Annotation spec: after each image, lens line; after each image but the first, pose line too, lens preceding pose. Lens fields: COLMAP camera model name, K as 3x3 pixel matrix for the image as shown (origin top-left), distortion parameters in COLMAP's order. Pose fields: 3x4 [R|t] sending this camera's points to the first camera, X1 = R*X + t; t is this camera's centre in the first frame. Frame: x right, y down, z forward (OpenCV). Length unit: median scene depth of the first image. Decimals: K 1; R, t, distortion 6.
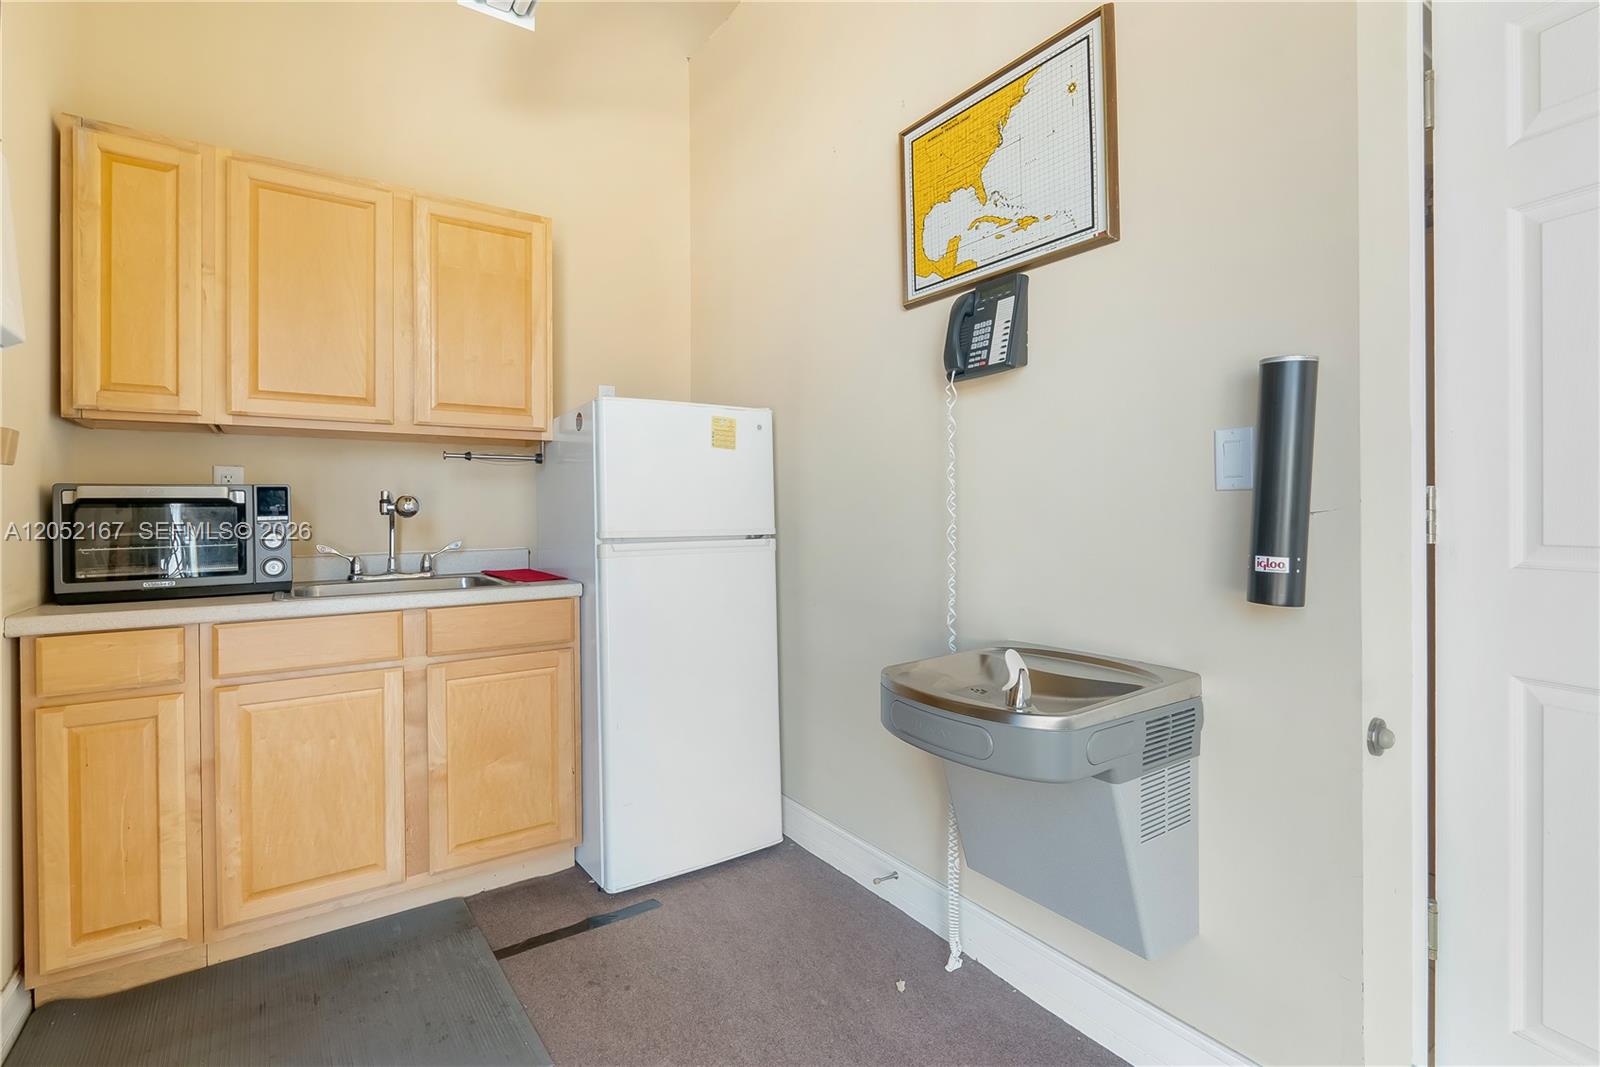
lens RADIAL K [[746.8, 0, 800.7], [0, 746.8, 522.8], [0, 0, 1]] dist [-0.003123, 0.000572]
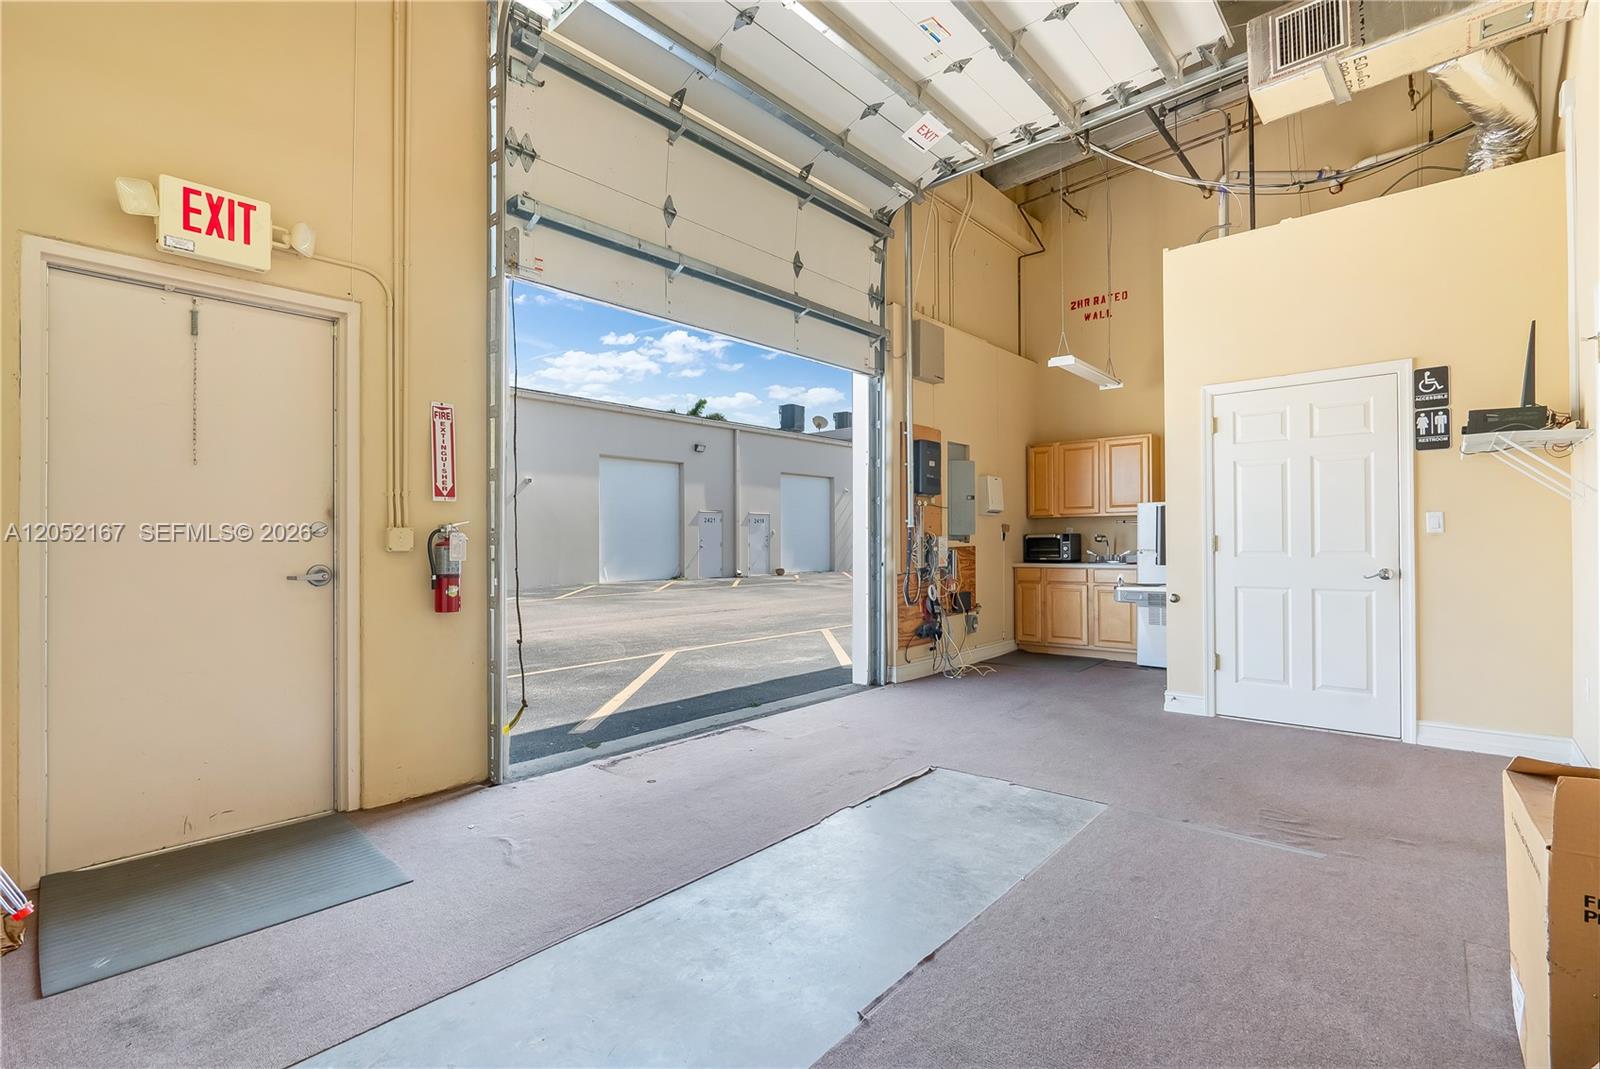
lens RADIAL K [[707.6, 0, 794.3], [0, 707.6, 540.6], [0, 0, 1]] dist [-0.000216, -0.000002]
pose [[0.220501, -0.006221, -0.975367, 2.595576], [-0.000195, 0.999979, -0.006422, 0.008288], [0.975387, 0.001607, 0.220496, -1.162958]]
